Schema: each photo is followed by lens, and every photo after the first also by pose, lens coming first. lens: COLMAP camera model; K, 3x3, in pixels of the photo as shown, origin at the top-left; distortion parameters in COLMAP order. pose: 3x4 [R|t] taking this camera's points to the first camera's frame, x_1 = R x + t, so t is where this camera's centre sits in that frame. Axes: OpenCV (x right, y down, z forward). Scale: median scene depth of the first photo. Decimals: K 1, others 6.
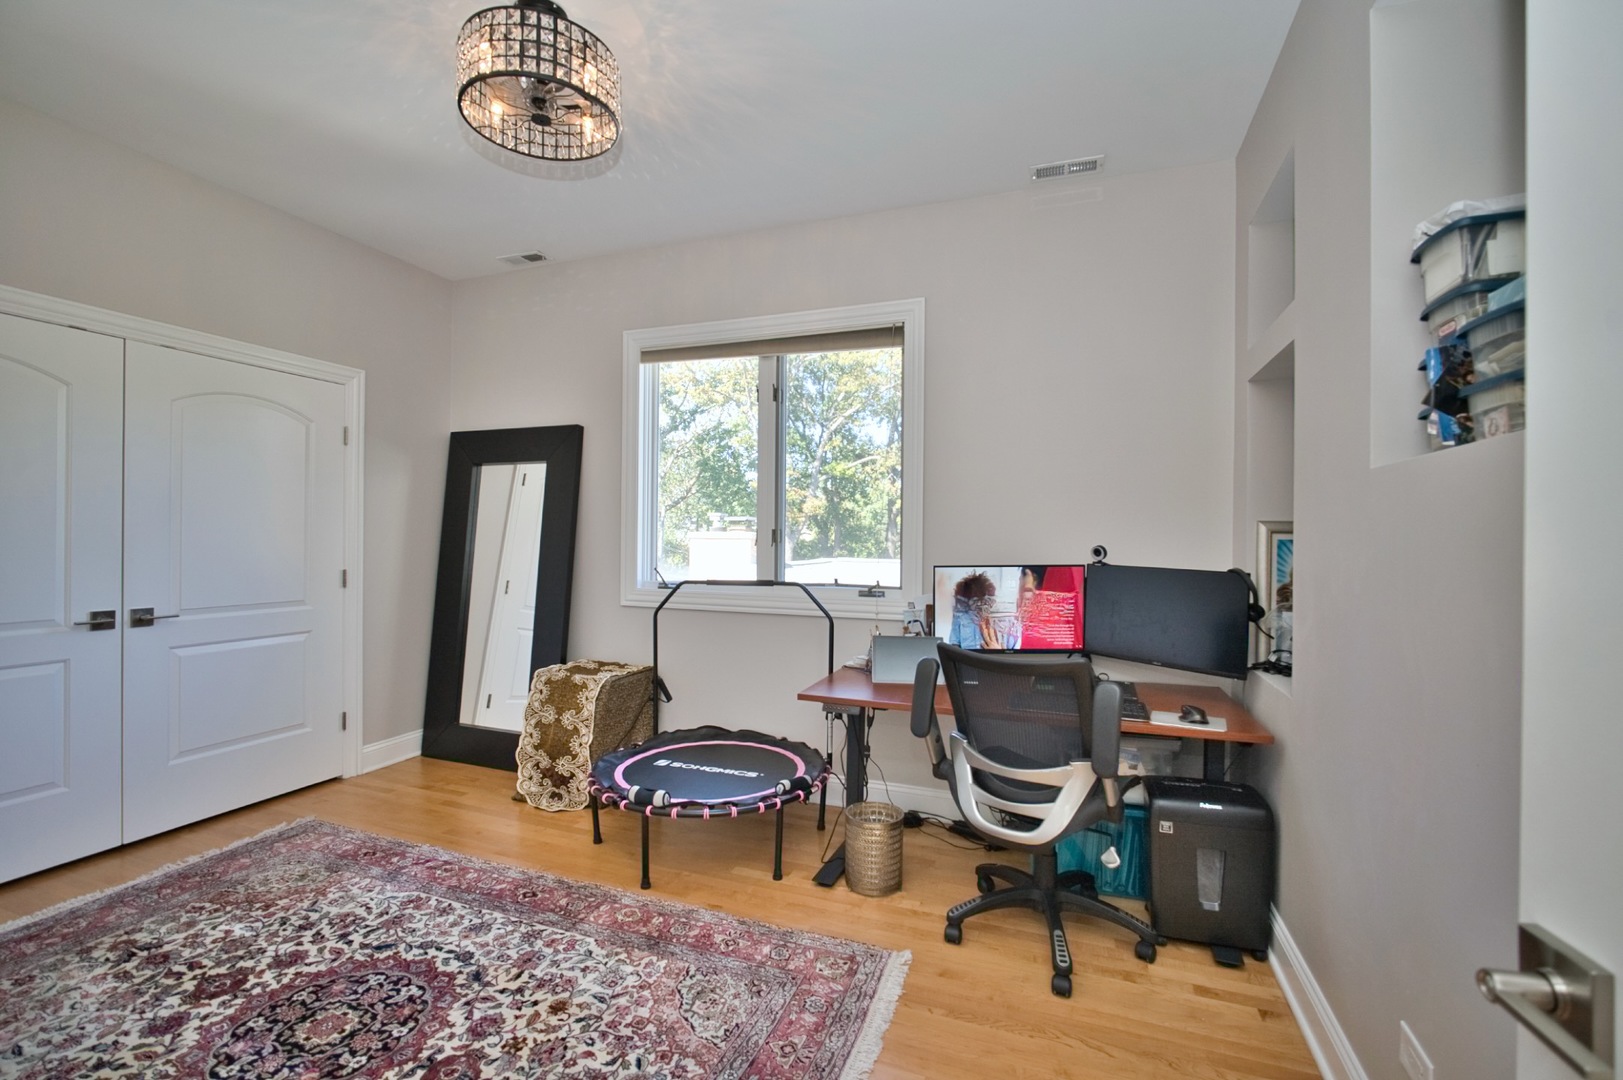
lens RADIAL K [[703.8, 0, 810.6], [0, 703.8, 534.9], [0, 0, 1]] dist [-0.023094, 0.006323]
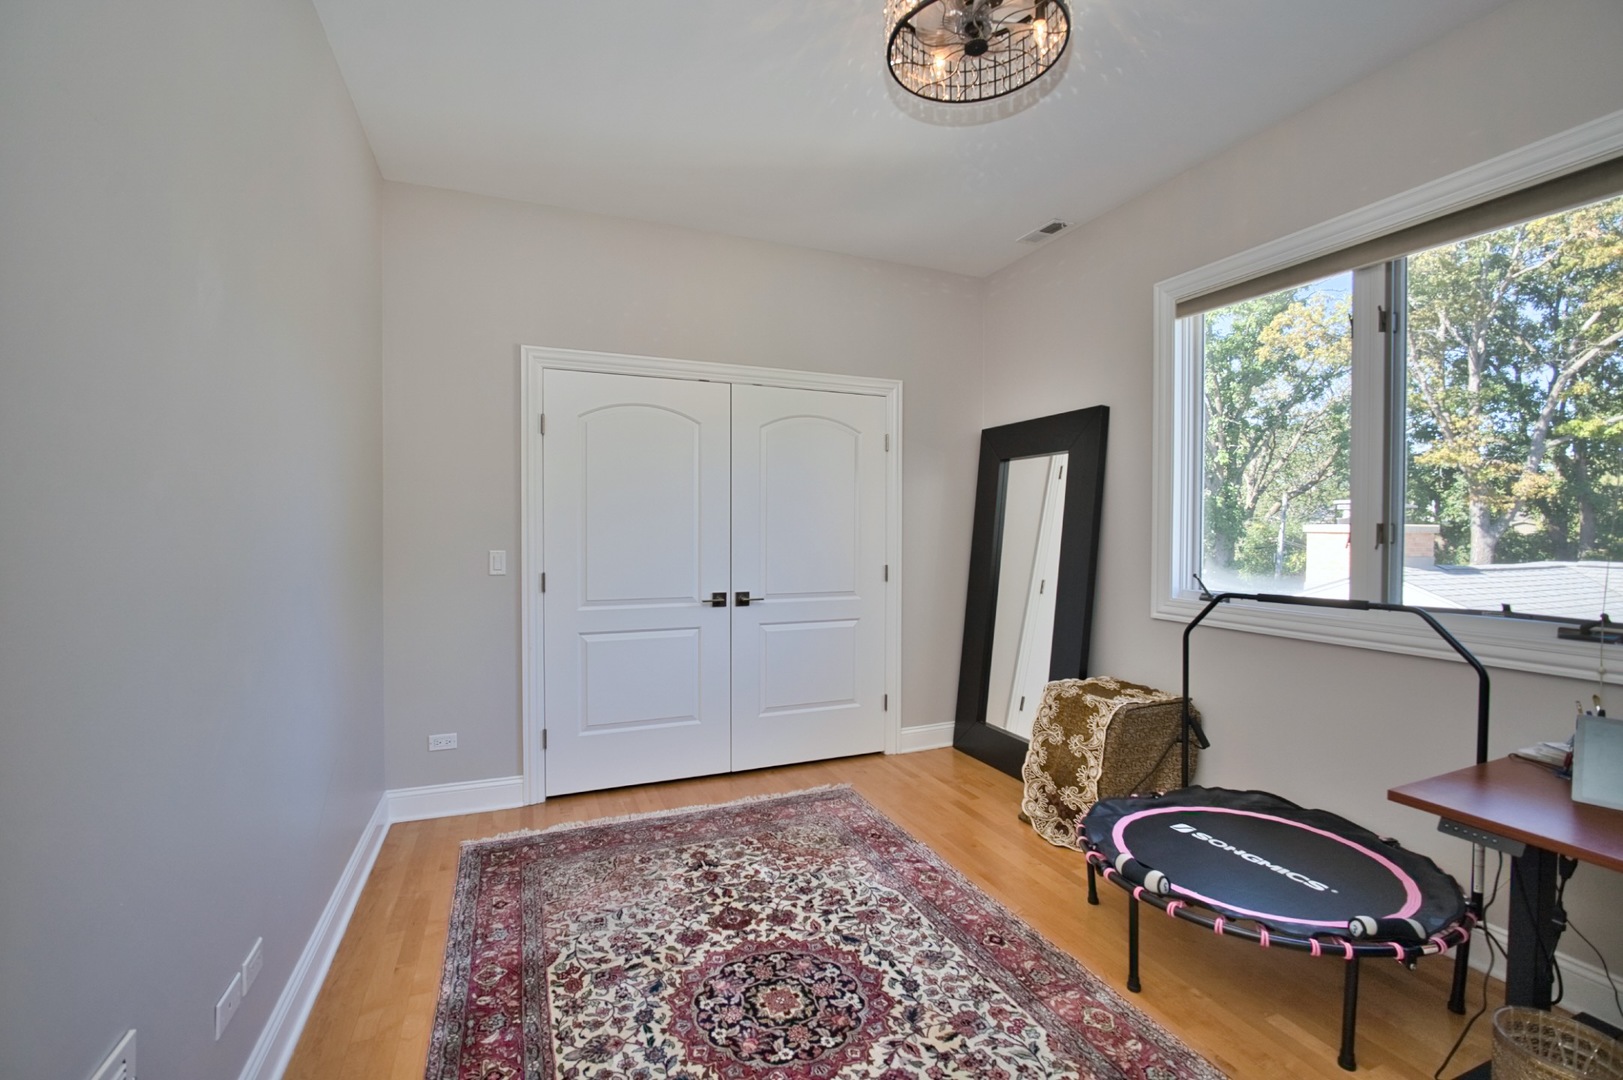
lens RADIAL K [[703.8, 0, 811.4], [0, 703.8, 539.2], [0, 0, 1]] dist [-0.023094, 0.006323]
pose [[0.690032, 0.004067, -0.723768, 0.060716], [0.007008, 0.999900, 0.012300, -0.006013], [0.723745, -0.013560, 0.689934, 0.175923]]
